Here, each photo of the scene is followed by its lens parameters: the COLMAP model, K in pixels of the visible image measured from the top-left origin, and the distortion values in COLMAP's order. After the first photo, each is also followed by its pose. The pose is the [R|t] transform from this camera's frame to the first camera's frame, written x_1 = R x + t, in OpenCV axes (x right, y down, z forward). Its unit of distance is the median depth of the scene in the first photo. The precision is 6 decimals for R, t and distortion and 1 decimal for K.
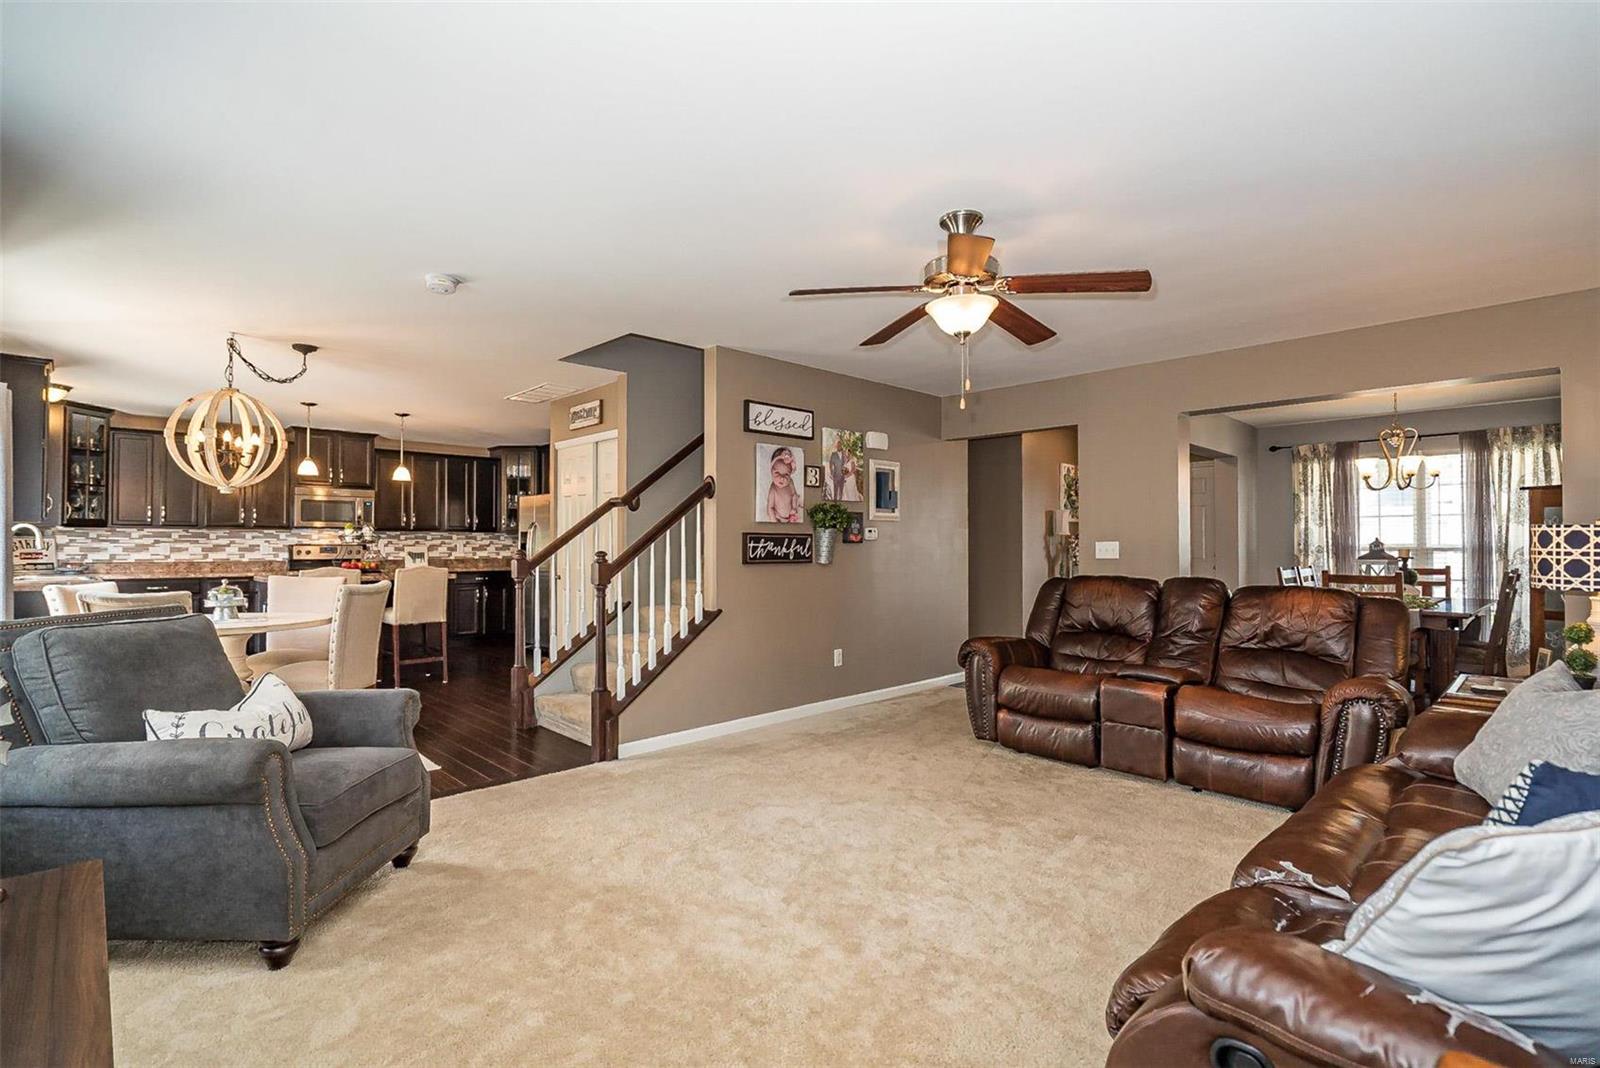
lens RADIAL K [[731.7, 0, 793.9], [0, 731.7, 534.4], [0, 0, 1]] dist [-0.009312, -0.000689]
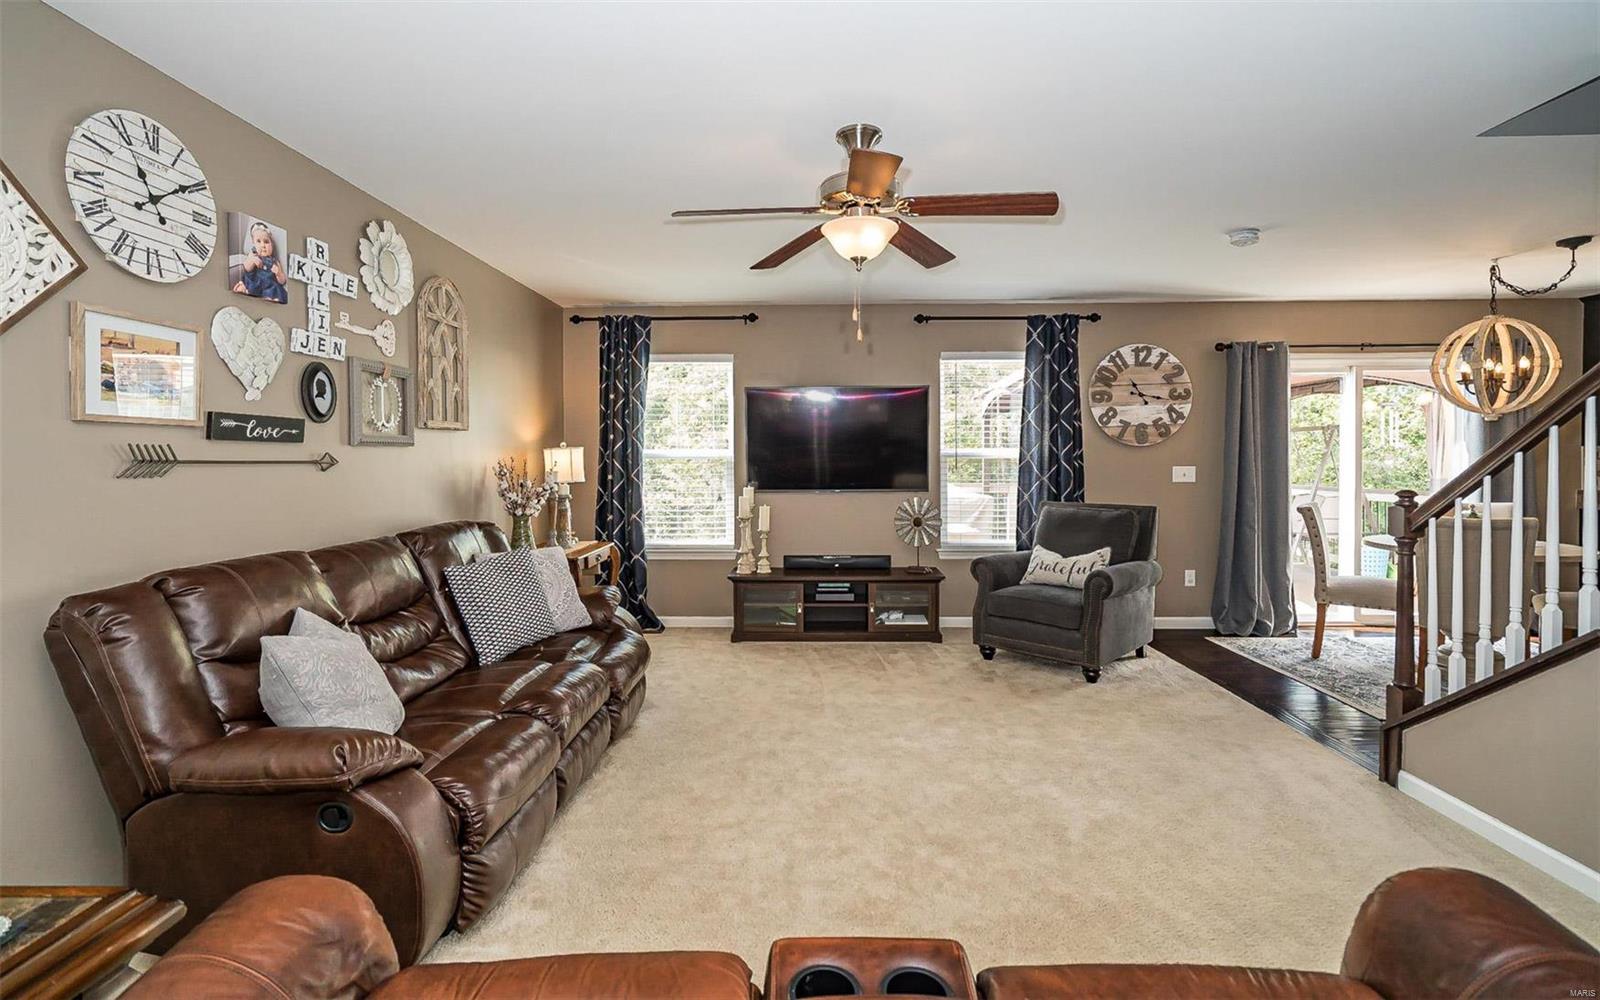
lens RADIAL K [[718.0, 0, 795.1], [0, 718.0, 464.7], [0, 0, 1]] dist [0.000149, 0.000463]
pose [[-0.717178, 0.011249, -0.696800, 0.376887], [0.015029, 0.999887, 0.000674, -0.006057], [0.696728, -0.009989, -0.717266, 0.635503]]
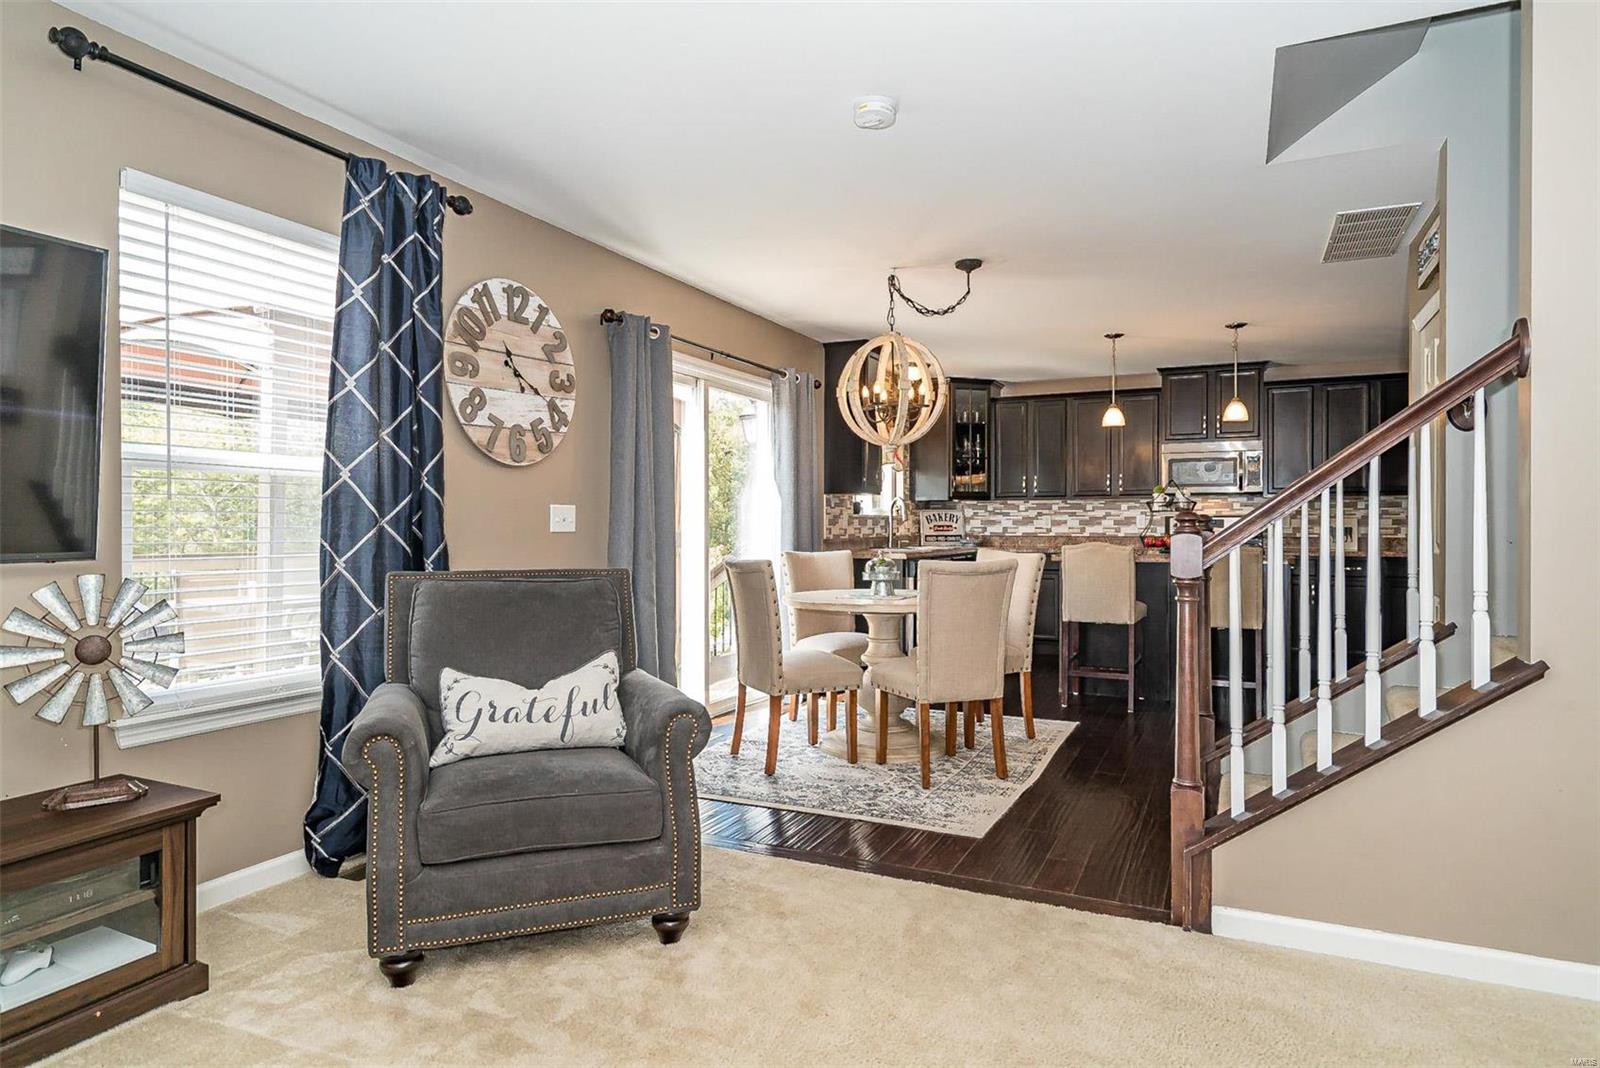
lens RADIAL K [[918.1, 0, 795.5], [0, 918.1, 532.7], [0, 0, 1]] dist [-0.002510, 0.003709]
pose [[0.338491, 0.006081, -0.940950, 0.142702], [0.015308, 0.999811, 0.011968, 0.015731], [0.940845, -0.018455, 0.338334, 0.311702]]
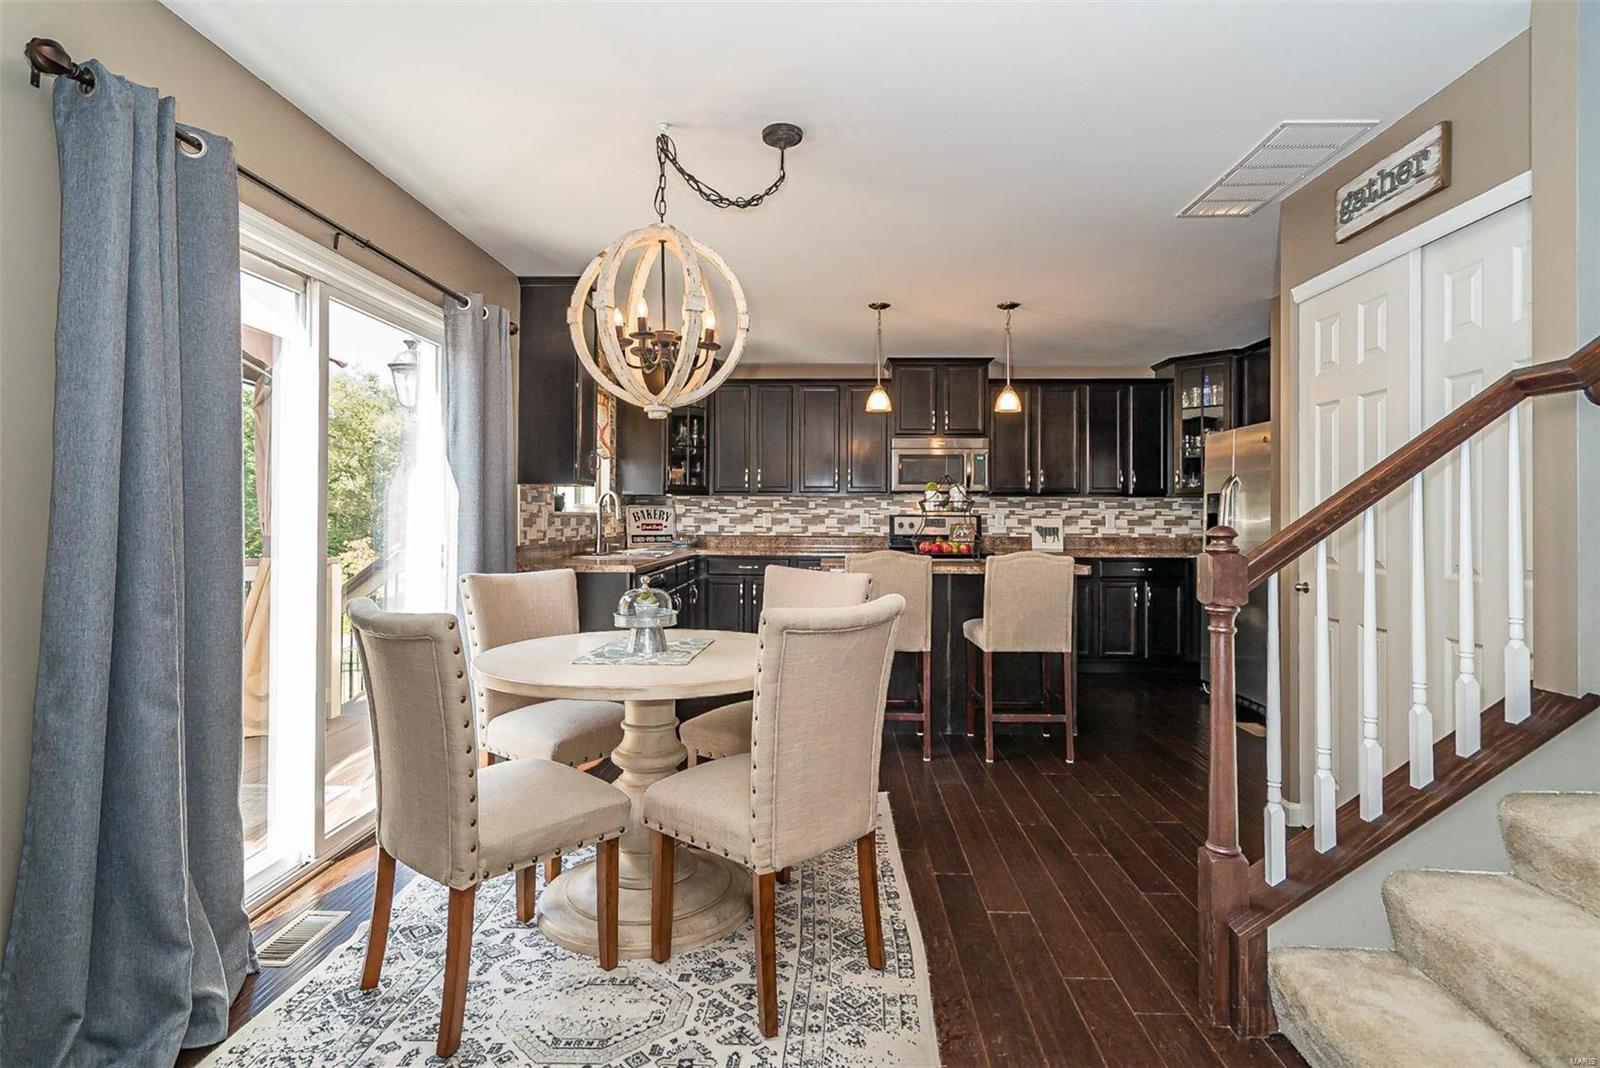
lens RADIAL K [[808.2, 0, 802.2], [0, 808.2, 511.8], [0, 0, 1]] dist [0.000760, 0.001265]
pose [[0.686260, -0.002615, -0.727351, -0.158055], [0.007251, 0.999968, 0.003246, 0.007980], [0.727320, -0.007501, 0.686258, 0.401280]]
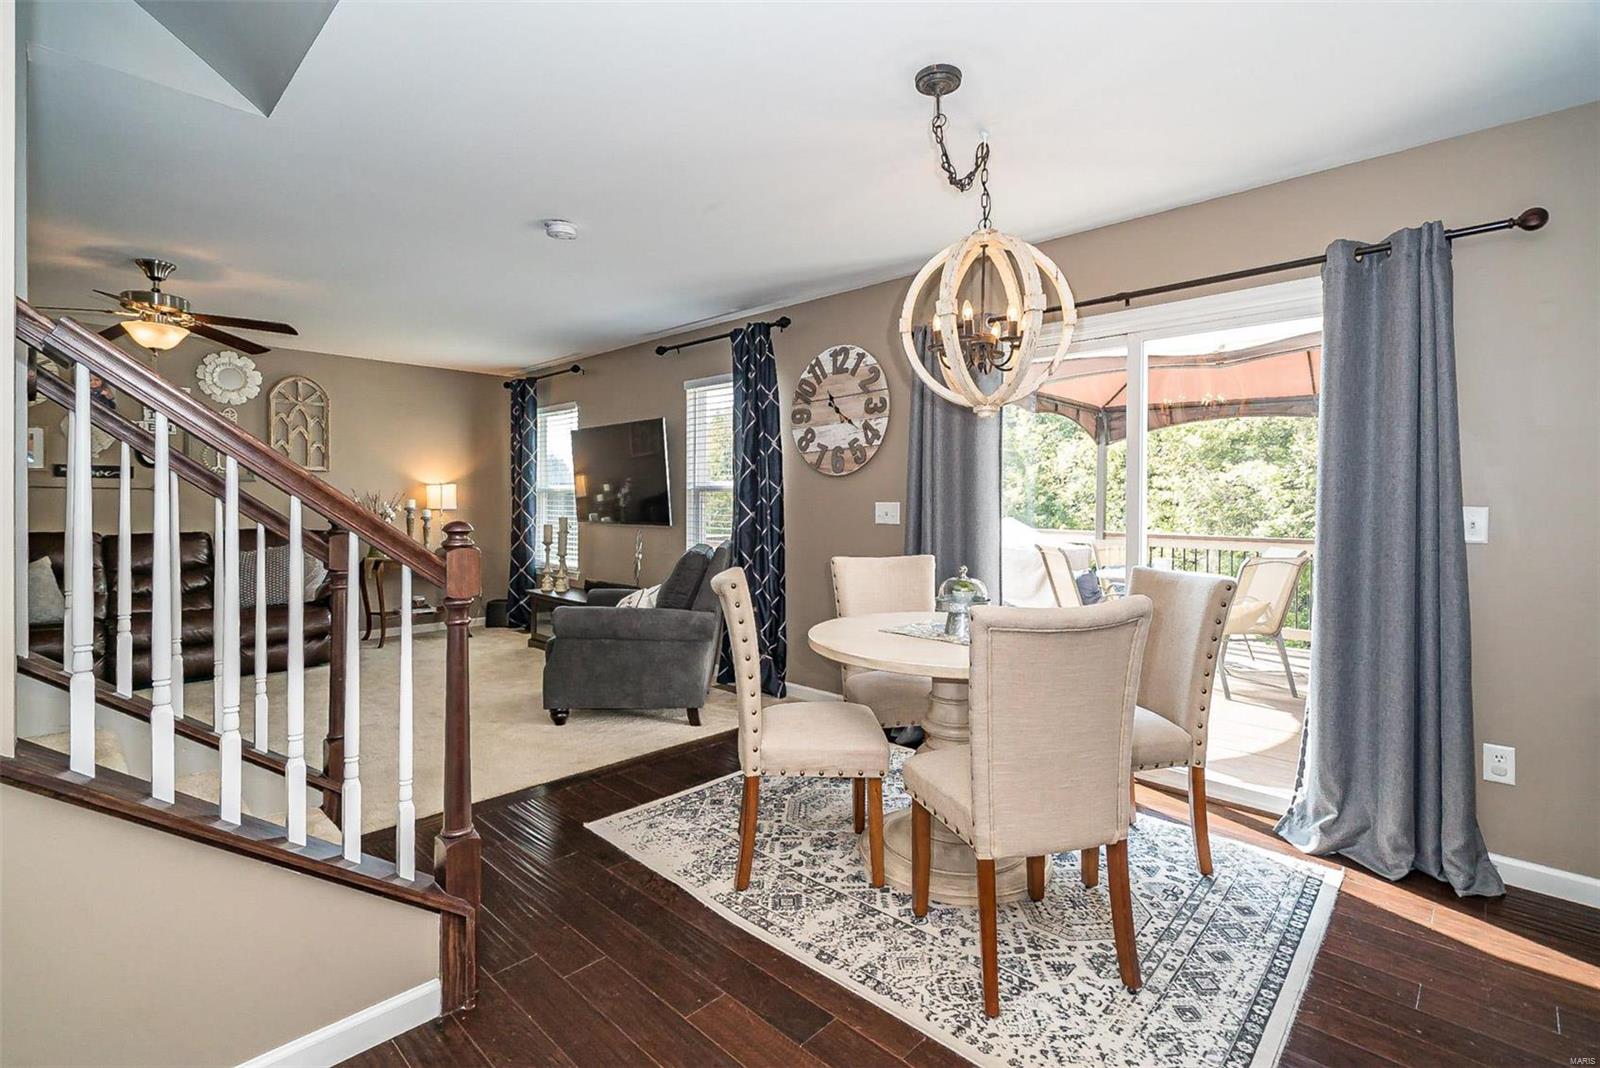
lens RADIAL K [[731.7, 0, 777.4], [0, 731.7, 508.0], [0, 0, 1]] dist [-0.009312, -0.000689]
pose [[-0.999966, -0.005618, -0.006059, -0.373467], [-0.005566, 0.999947, -0.008634, 0.012917], [0.006108, -0.008600, -0.999944, 0.957359]]
